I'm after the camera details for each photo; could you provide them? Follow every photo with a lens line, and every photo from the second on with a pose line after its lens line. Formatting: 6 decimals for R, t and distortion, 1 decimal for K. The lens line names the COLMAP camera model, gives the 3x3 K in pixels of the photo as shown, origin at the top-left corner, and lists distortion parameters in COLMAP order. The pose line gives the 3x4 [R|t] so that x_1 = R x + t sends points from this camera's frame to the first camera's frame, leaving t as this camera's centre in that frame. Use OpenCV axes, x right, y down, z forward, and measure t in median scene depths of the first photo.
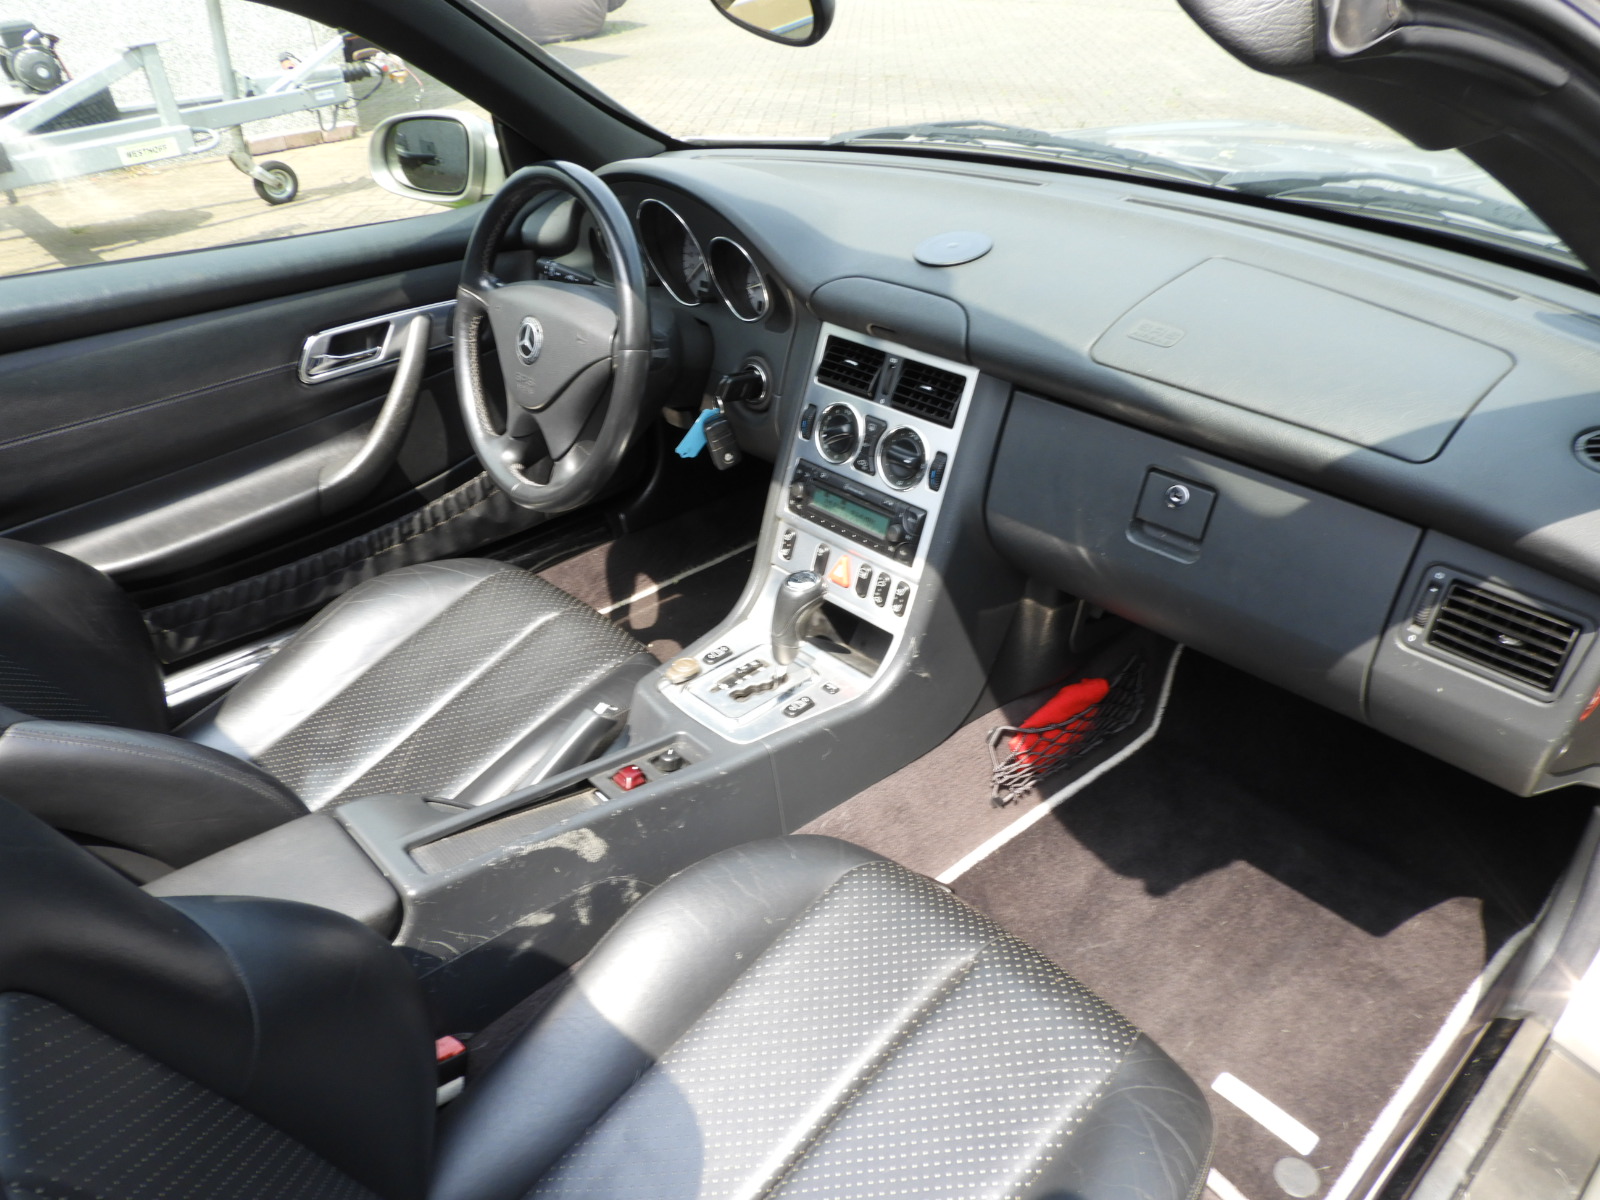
lens RADIAL K [[1127.3, 0, 800.0], [0, 1127.3, 600.0], [0, 0, 1]] dist [0.009501, -0.013466]
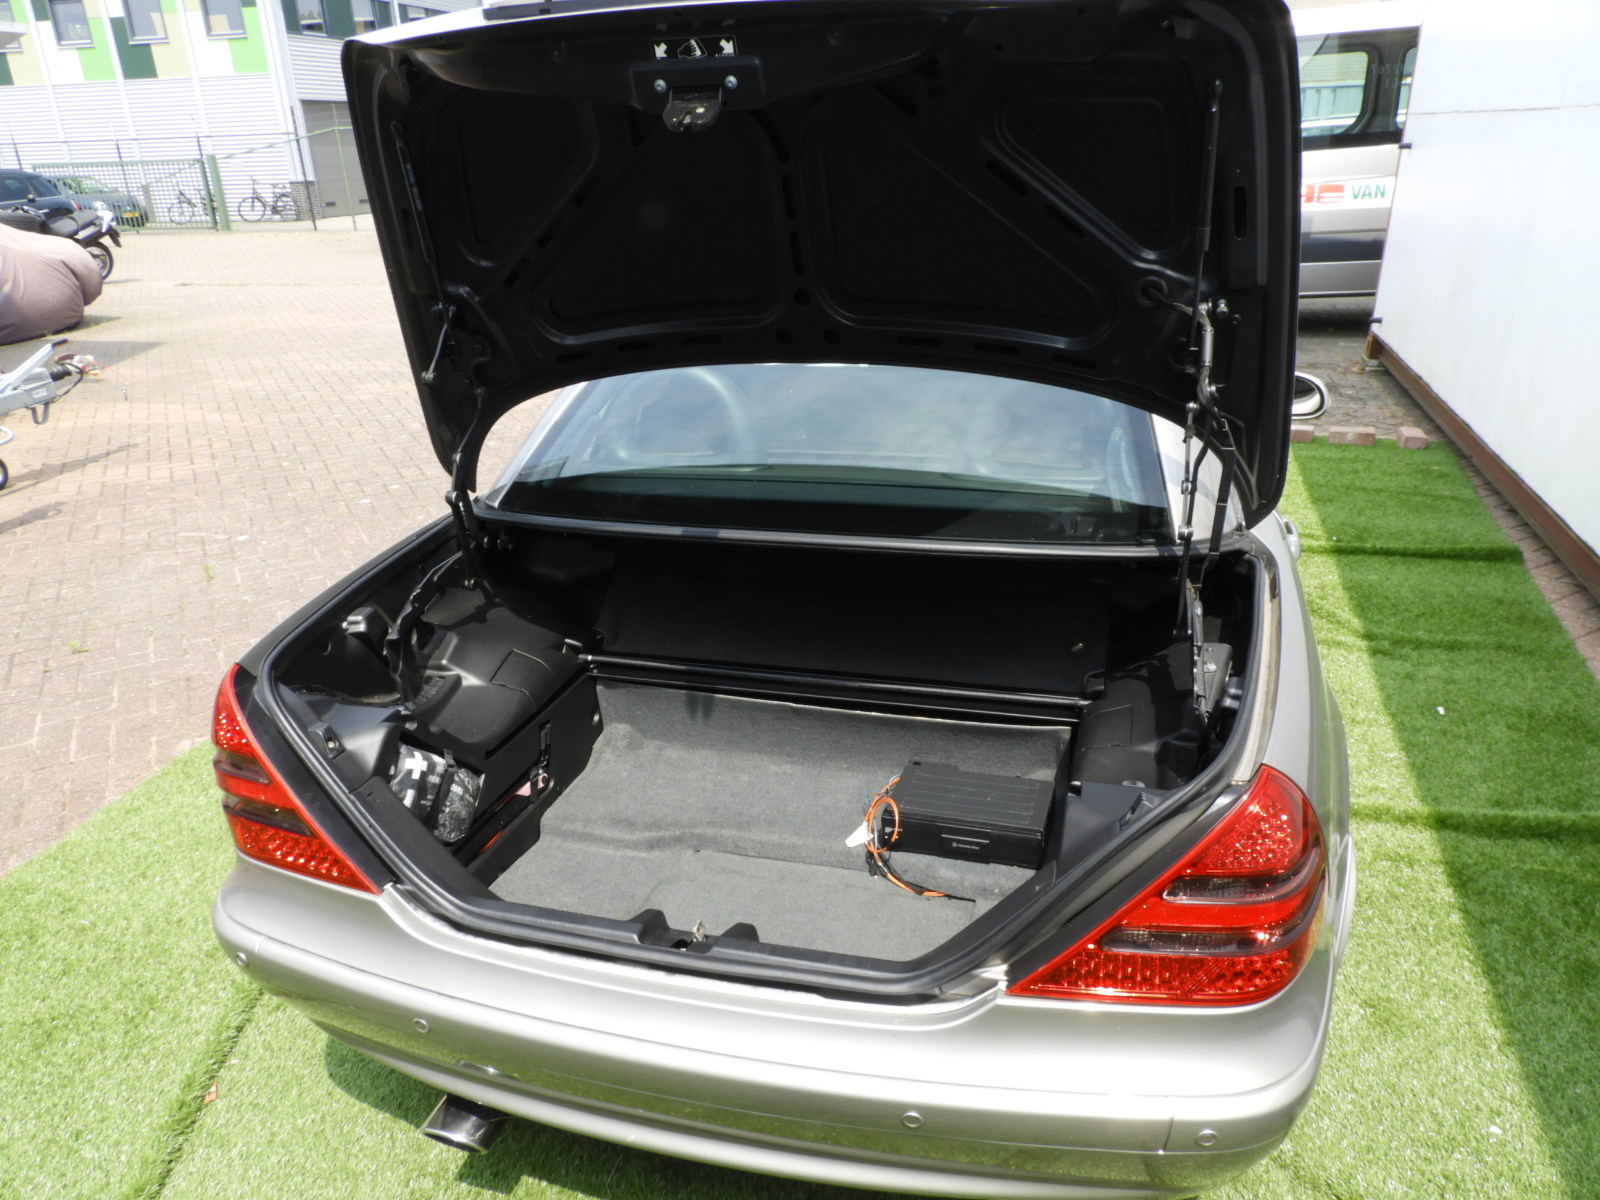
lens RADIAL K [[1127.3, 0, 800.0], [0, 1127.3, 600.0], [0, 0, 1]] dist [0.009501, -0.013466]
pose [[0.853016, -0.177947, 0.490611, -1.565648], [0.275670, 0.951858, -0.134060, 0.453823], [-0.443136, 0.249602, 0.861005, -1.063620]]
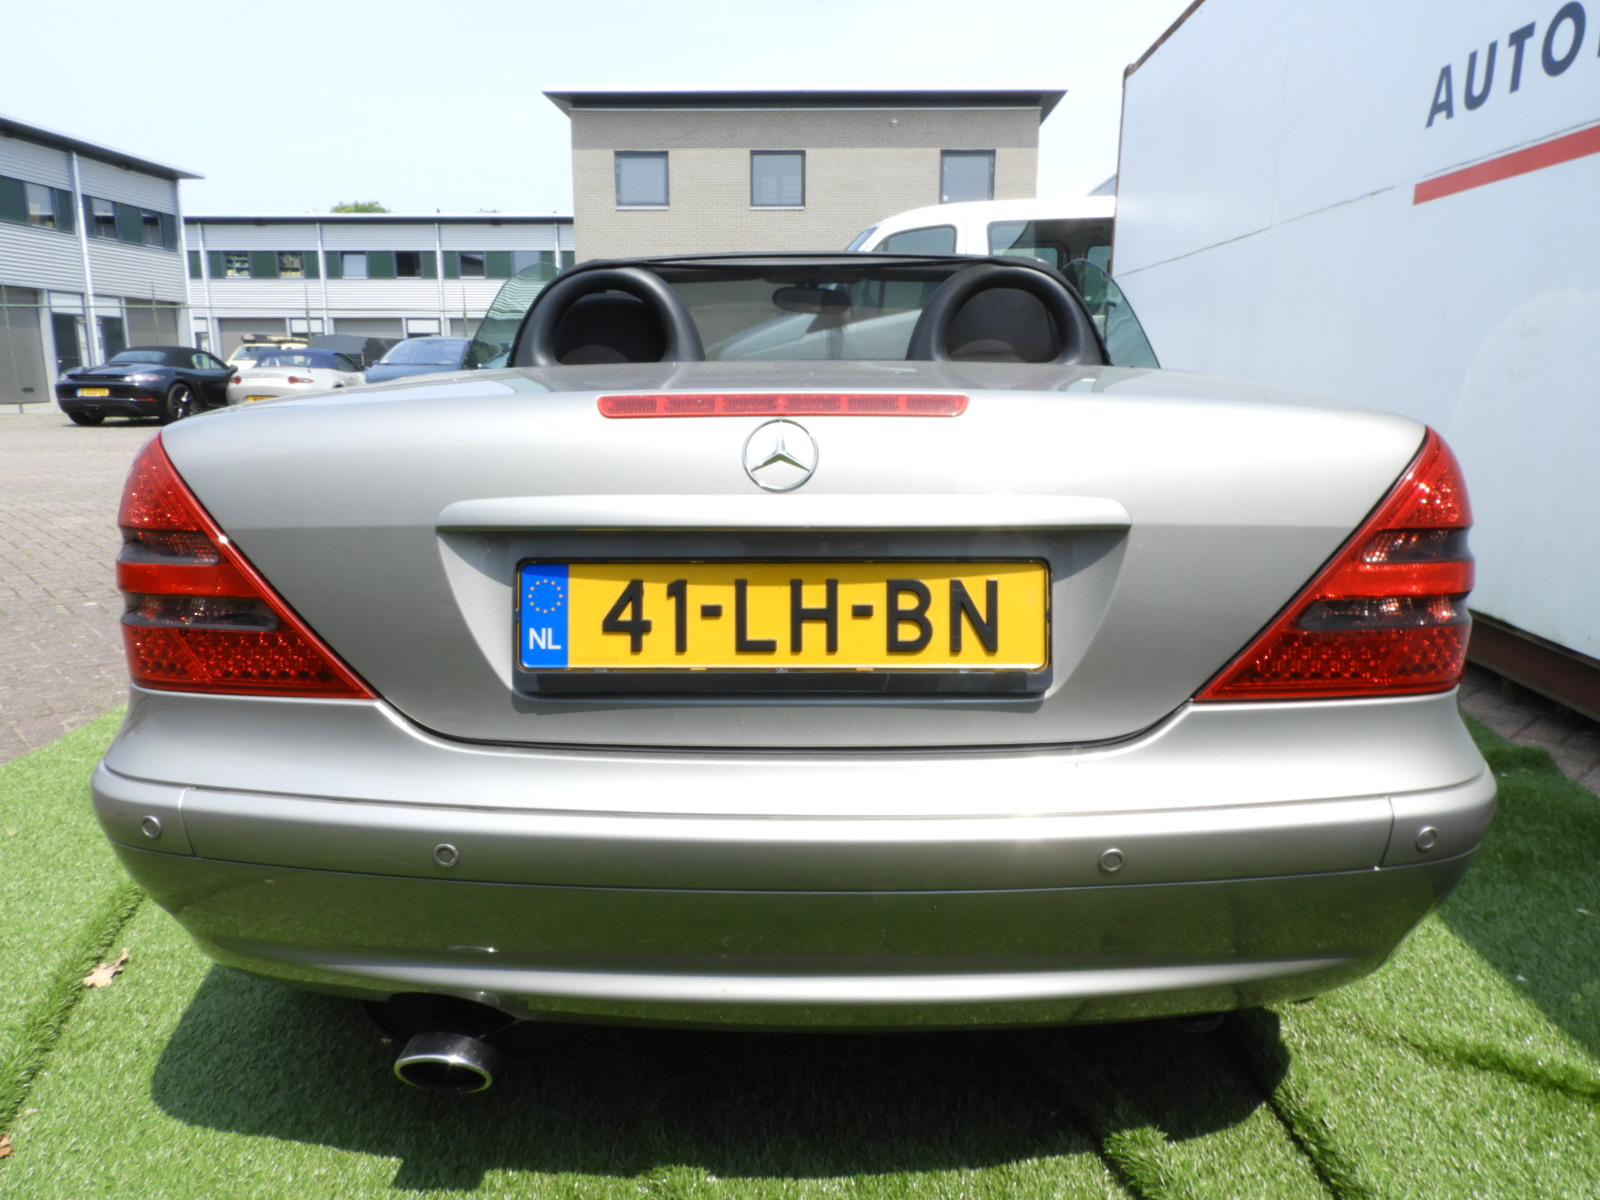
lens RADIAL K [[1129.1, 0, 800.8], [0, 1129.1, 597.3], [0, 0, 1]] dist [0.001570, -0.001495]
pose [[0.696374, -0.095059, 0.711356, -1.822171], [0.357399, 0.905474, -0.228872, 0.731251], [-0.622358, 0.413619, 0.664522, -0.602856]]
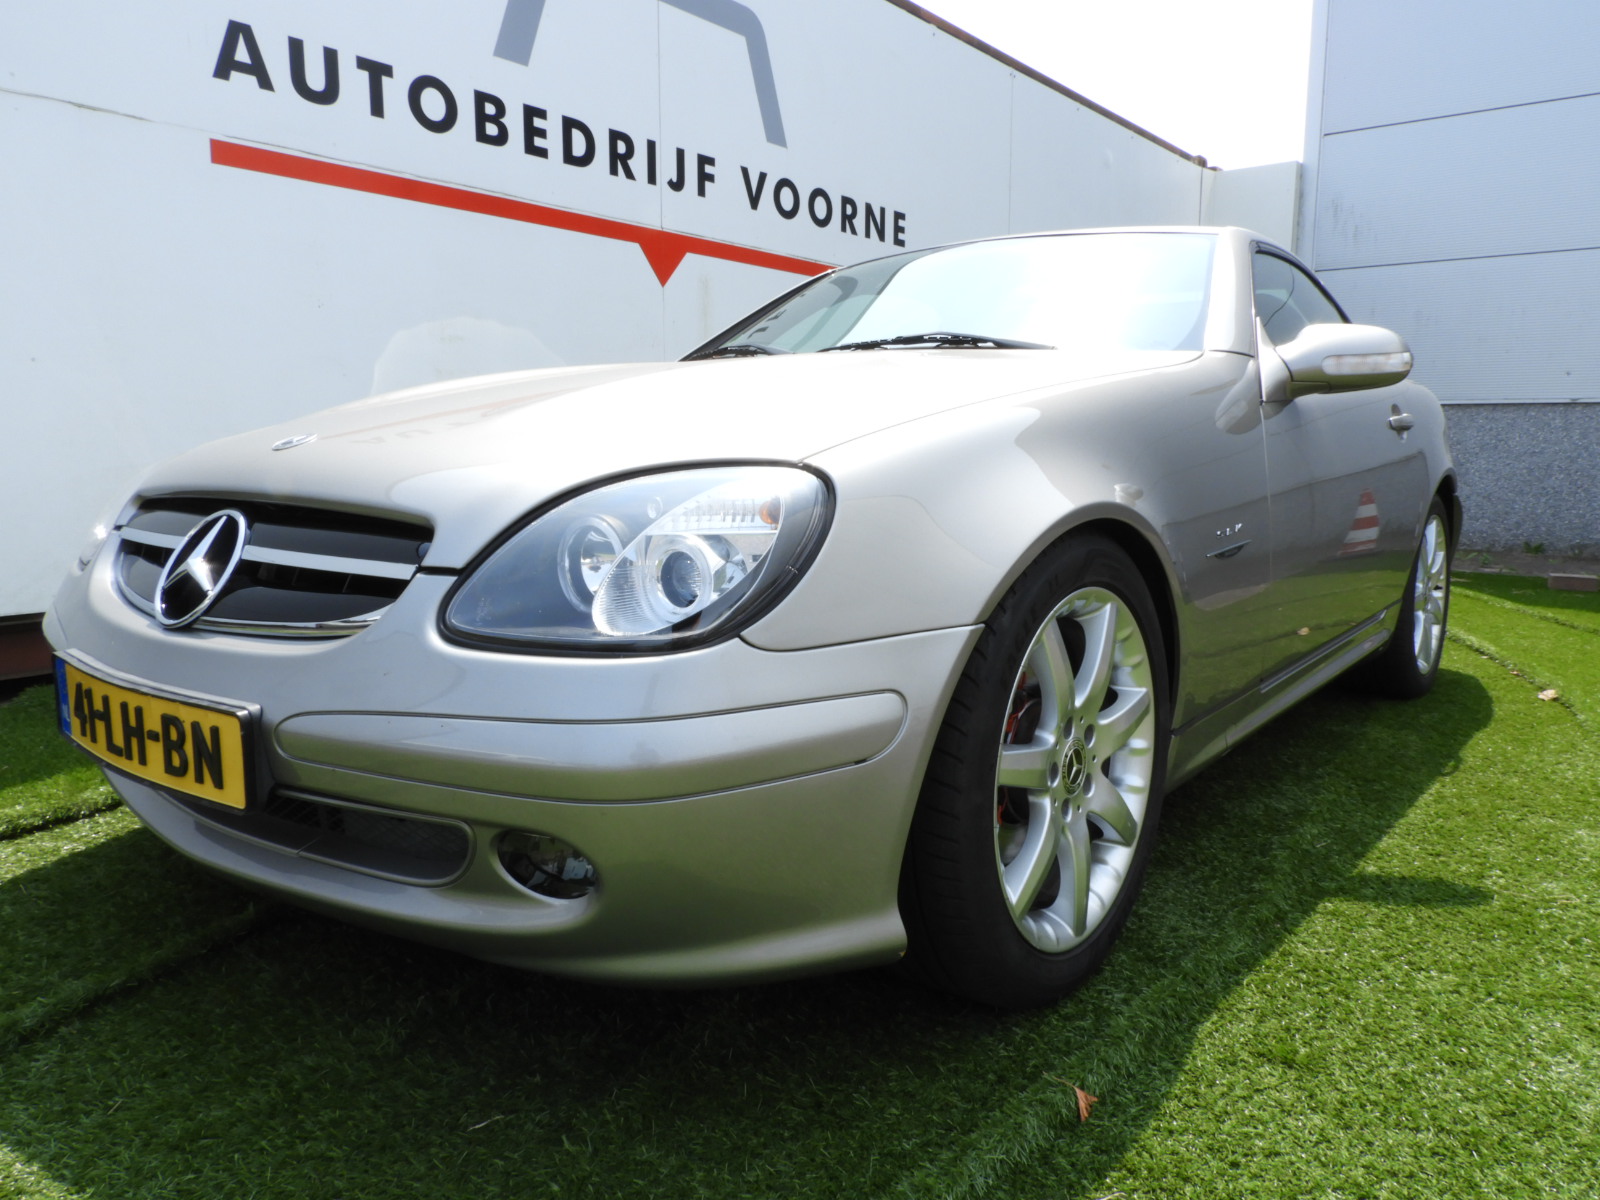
lens RADIAL K [[1129.9, 0, 802.2], [0, 1129.9, 602.3], [0, 0, 1]] dist [0.011835, -0.003943]
pose [[-0.987783, 0.061639, -0.143129, 0.705643], [-0.047158, 0.757157, 0.651529, -1.355500], [0.148530, 0.650318, -0.745000, 2.804549]]
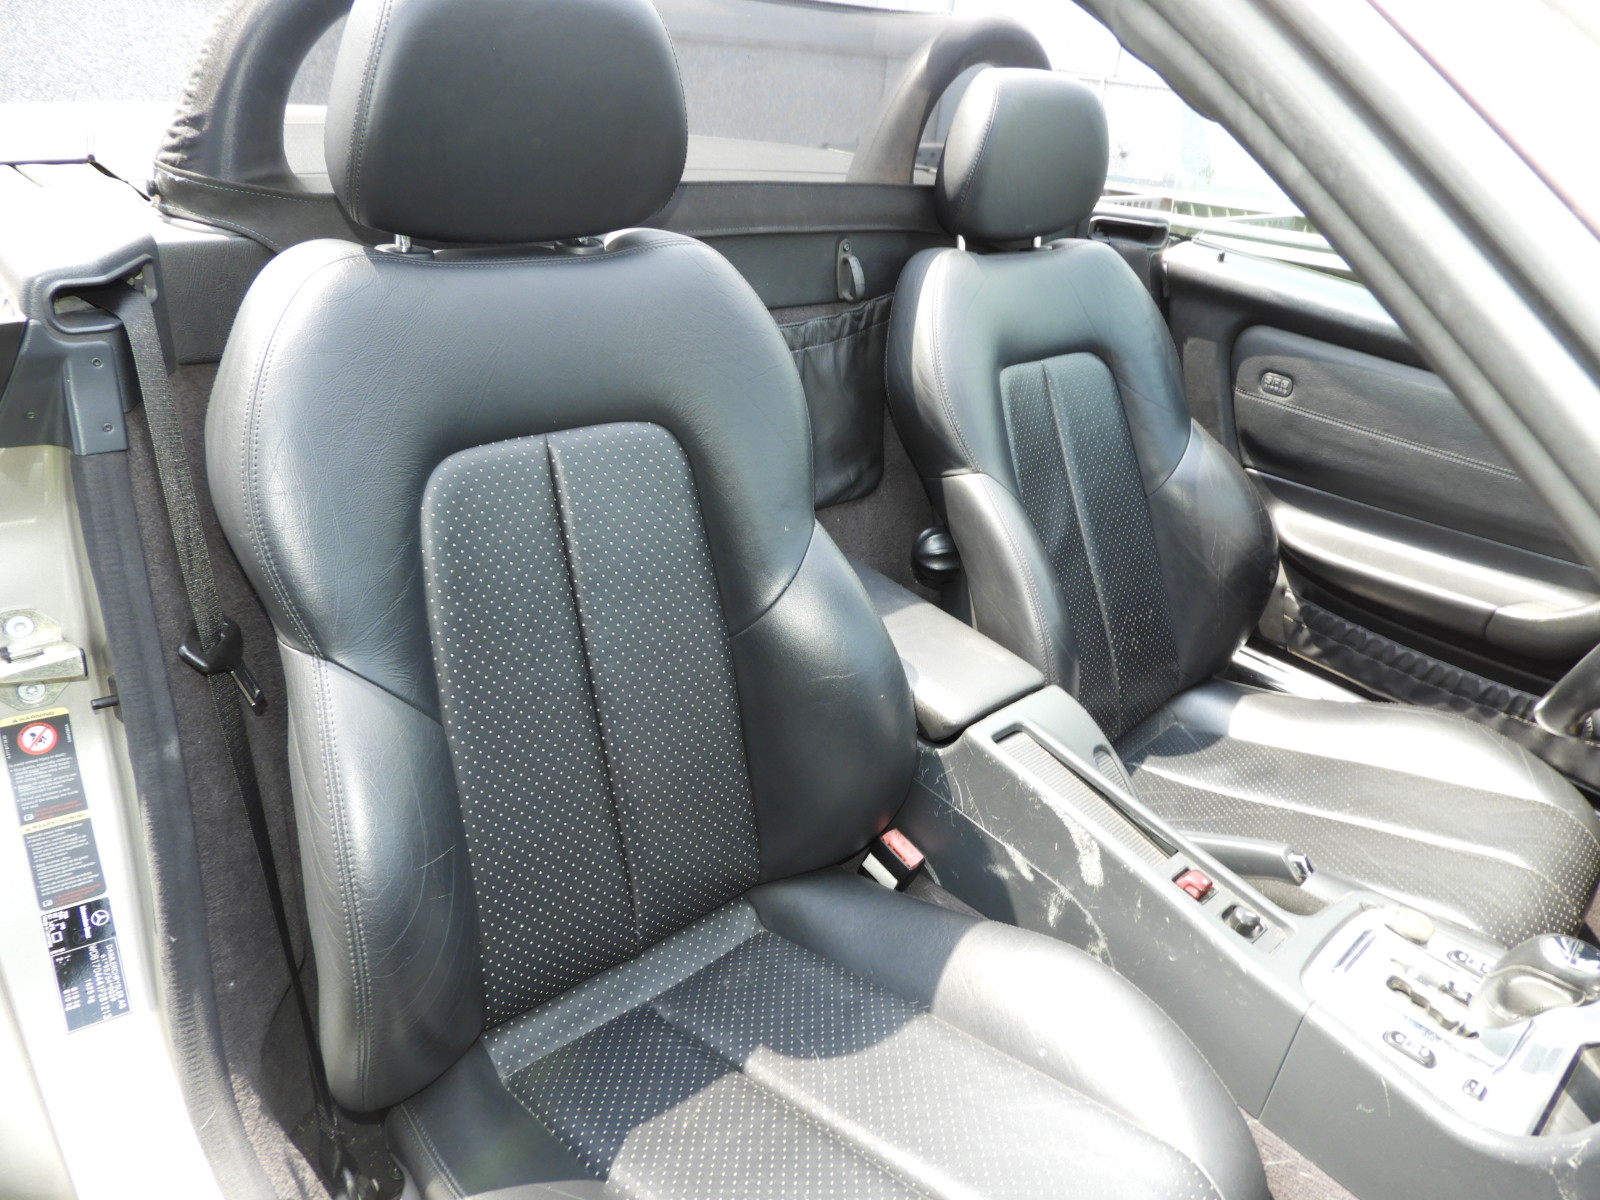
lens RADIAL K [[1121.7, 0, 803.9], [0, 1121.7, 600.0], [0, 0, 1]] dist [0.022965, -0.021276]
pose [[0.012681, 0.488063, -0.872717, 0.441281], [-0.612496, 0.693673, 0.379034, -0.126346], [0.790372, 0.529729, 0.307732, 0.310375]]
